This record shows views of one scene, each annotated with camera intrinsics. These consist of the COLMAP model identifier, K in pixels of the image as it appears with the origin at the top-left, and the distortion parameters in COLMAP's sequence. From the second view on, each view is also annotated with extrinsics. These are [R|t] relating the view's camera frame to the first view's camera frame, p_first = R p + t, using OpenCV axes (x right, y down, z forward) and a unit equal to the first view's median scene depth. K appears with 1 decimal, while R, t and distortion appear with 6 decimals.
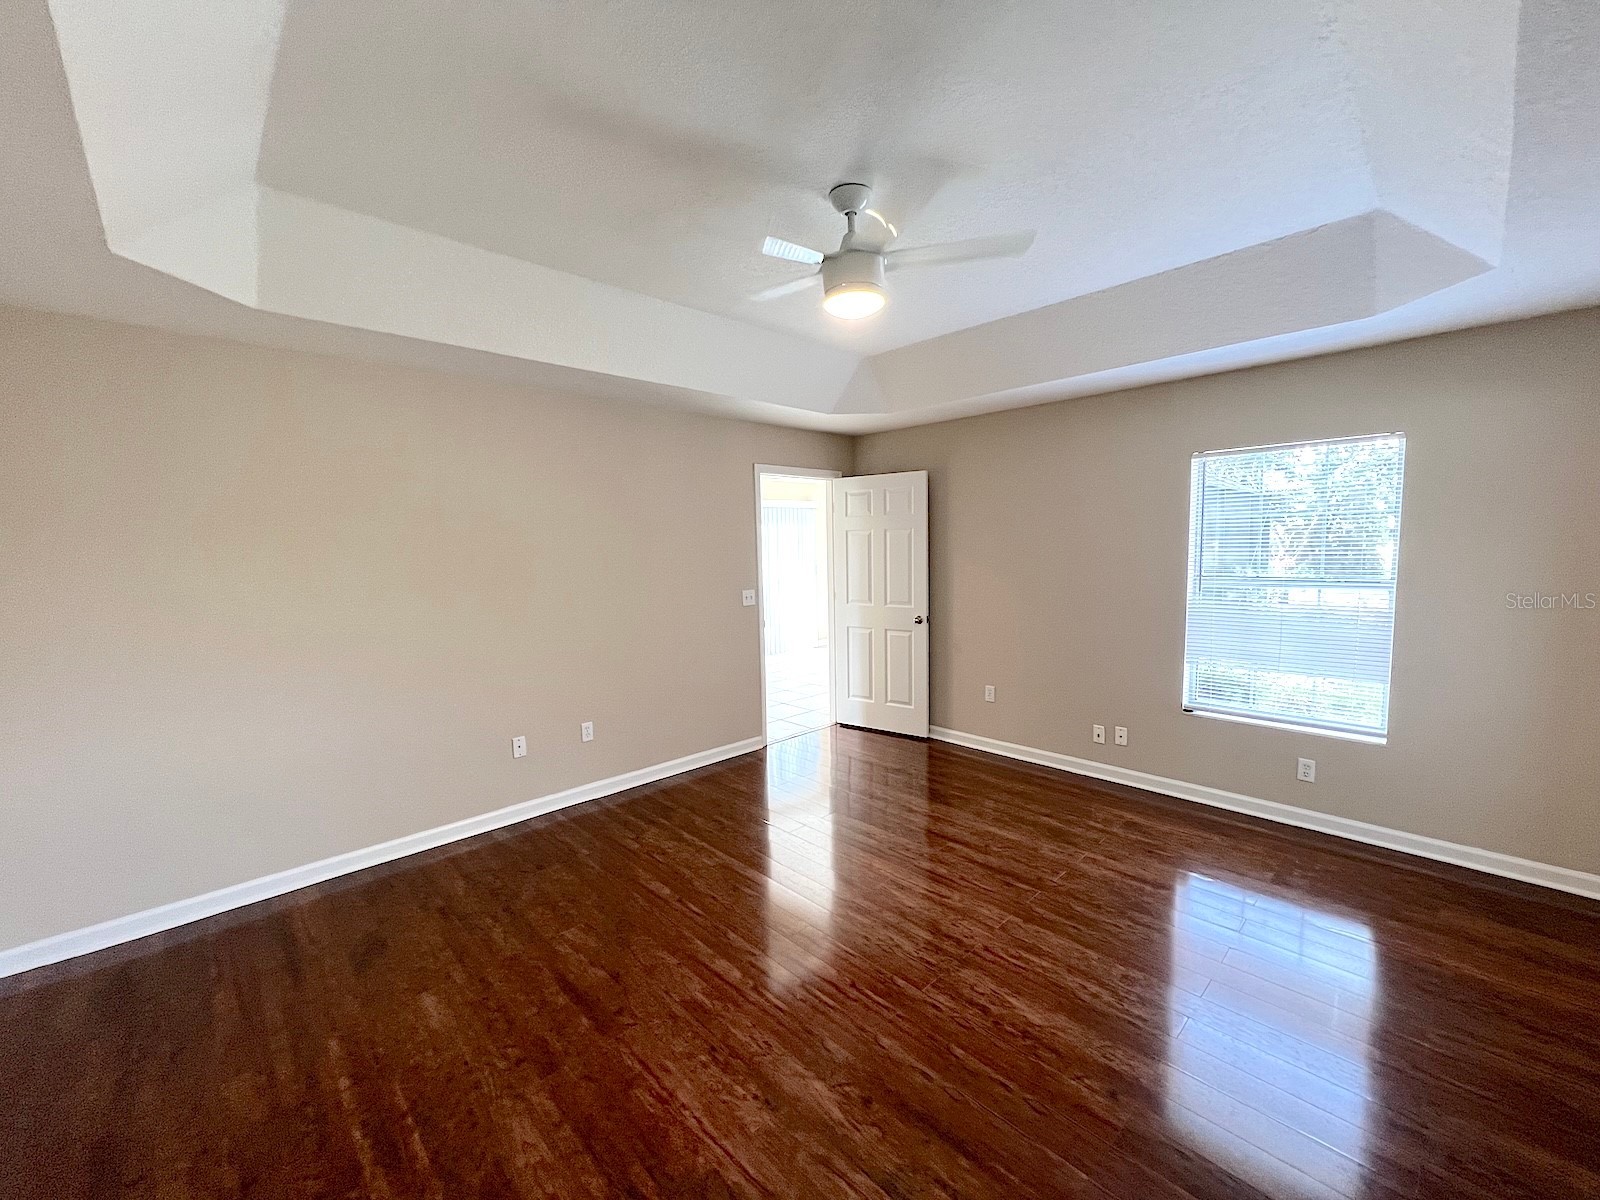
lens RADIAL K [[640.0, 0, 795.8], [0, 640.0, 601.0], [0, 0, 1]] dist [-0.002648, -0.000123]
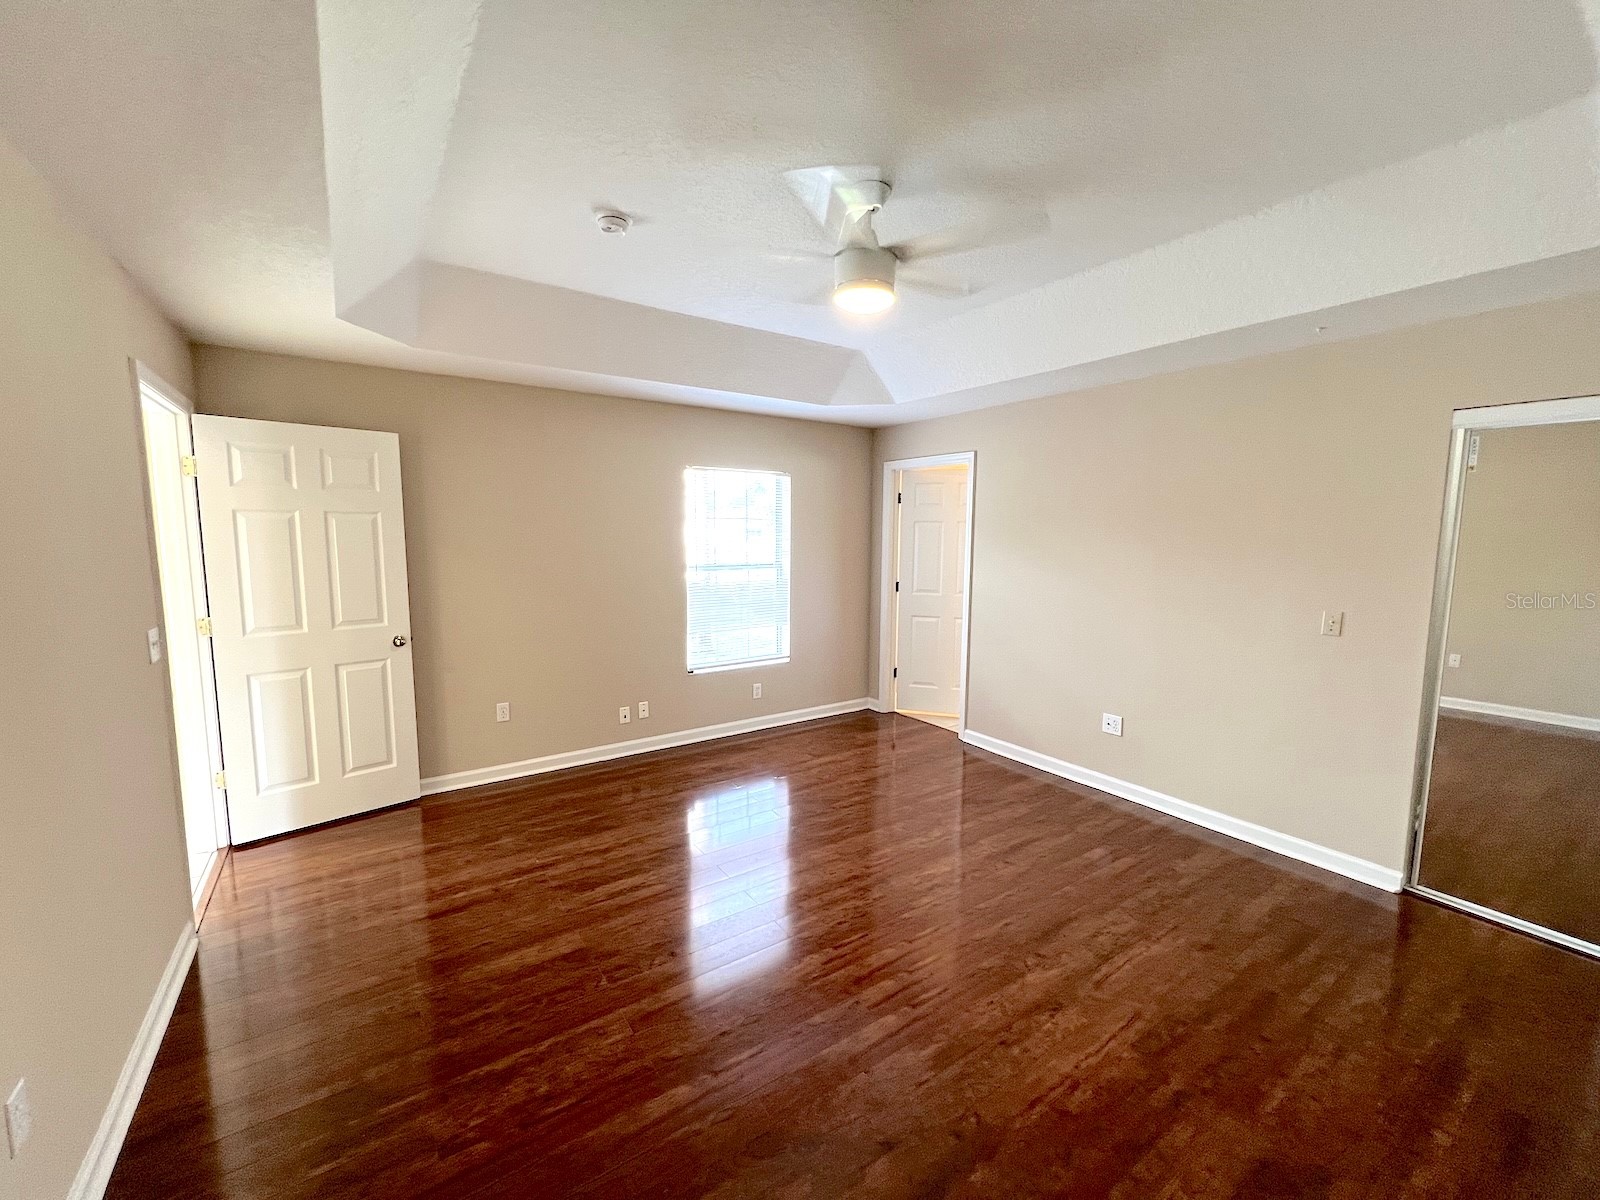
lens RADIAL K [[640.0, 0, 795.8], [0, 640.0, 601.0], [0, 0, 1]] dist [-0.002648, -0.000123]
pose [[0.164619, -0.086163, 0.982587, -0.645919], [0.078452, 0.994165, 0.074034, -0.049901], [-0.983232, 0.064898, 0.170418, 0.645312]]
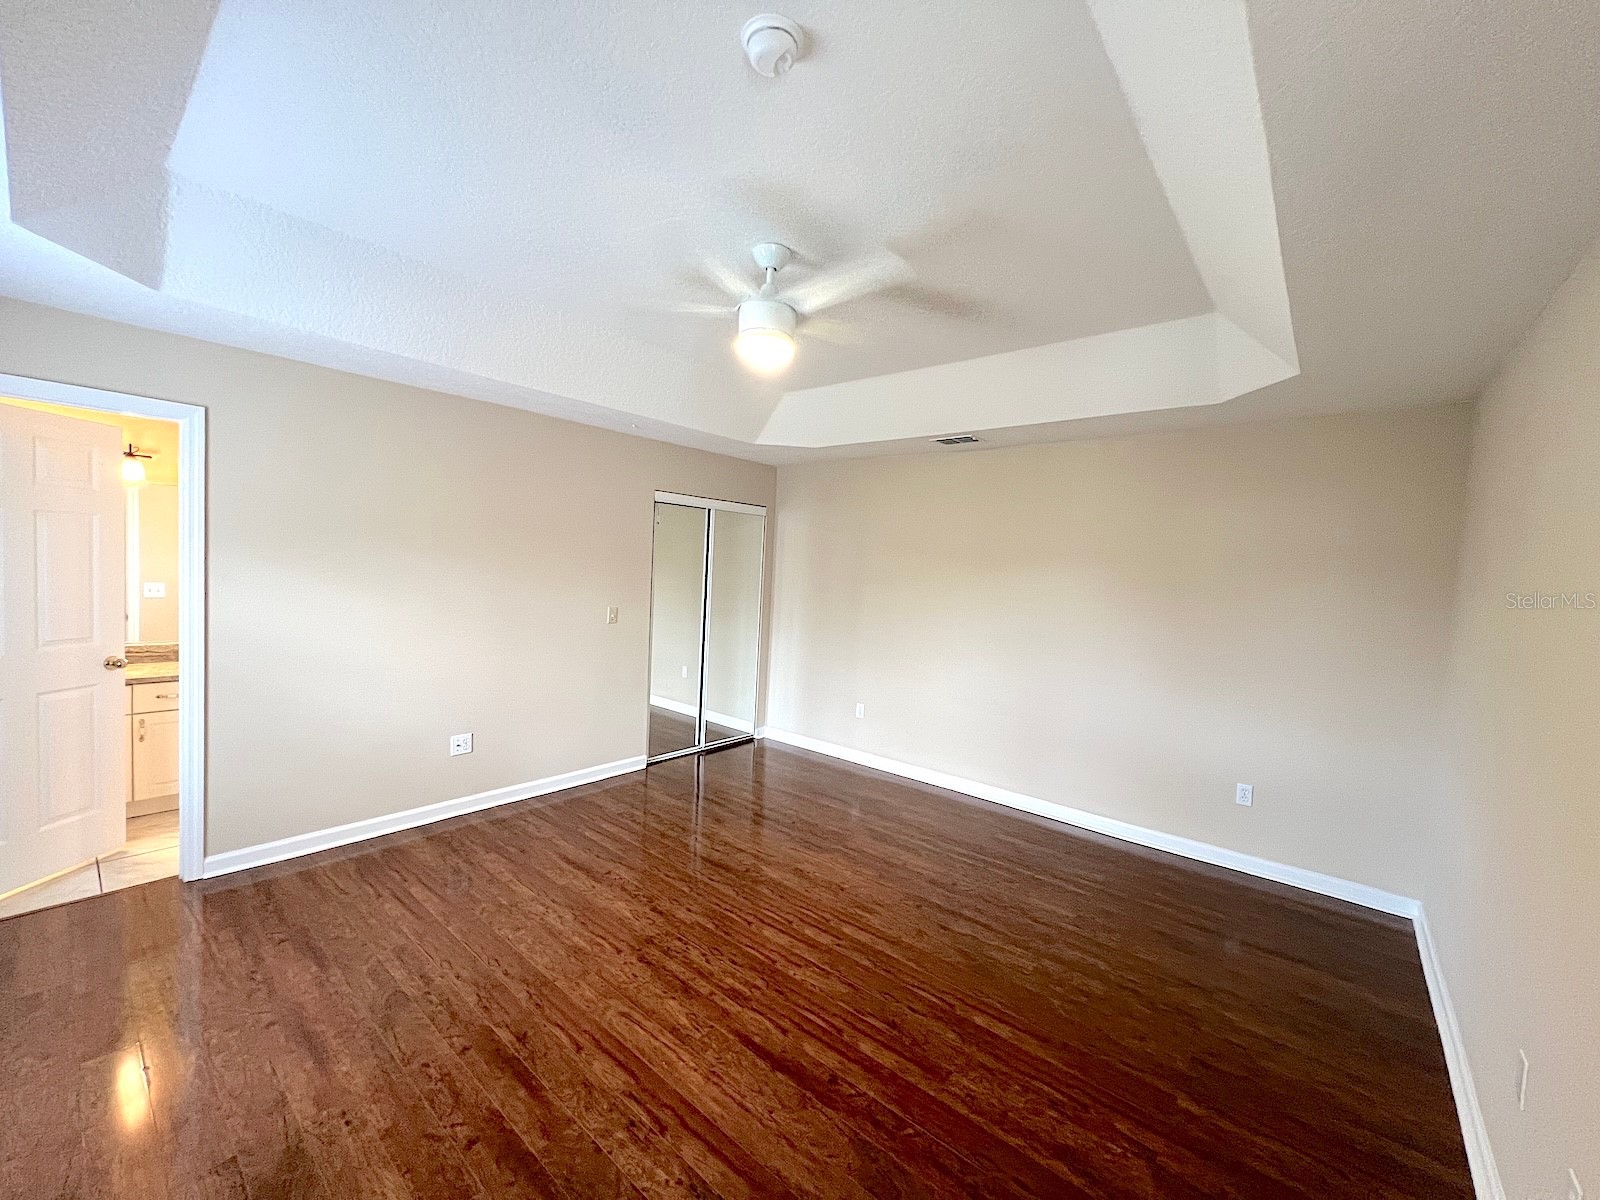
lens RADIAL K [[647.8, 0, 791.6], [0, 647.8, 599.1], [0, 0, 1]] dist [0.000435, 0.000095]
pose [[-0.994631, -0.021356, -0.101254, 0.099690], [-0.035583, 0.989389, 0.140868, -0.134808], [0.097171, 0.143715, -0.984837, 1.439238]]
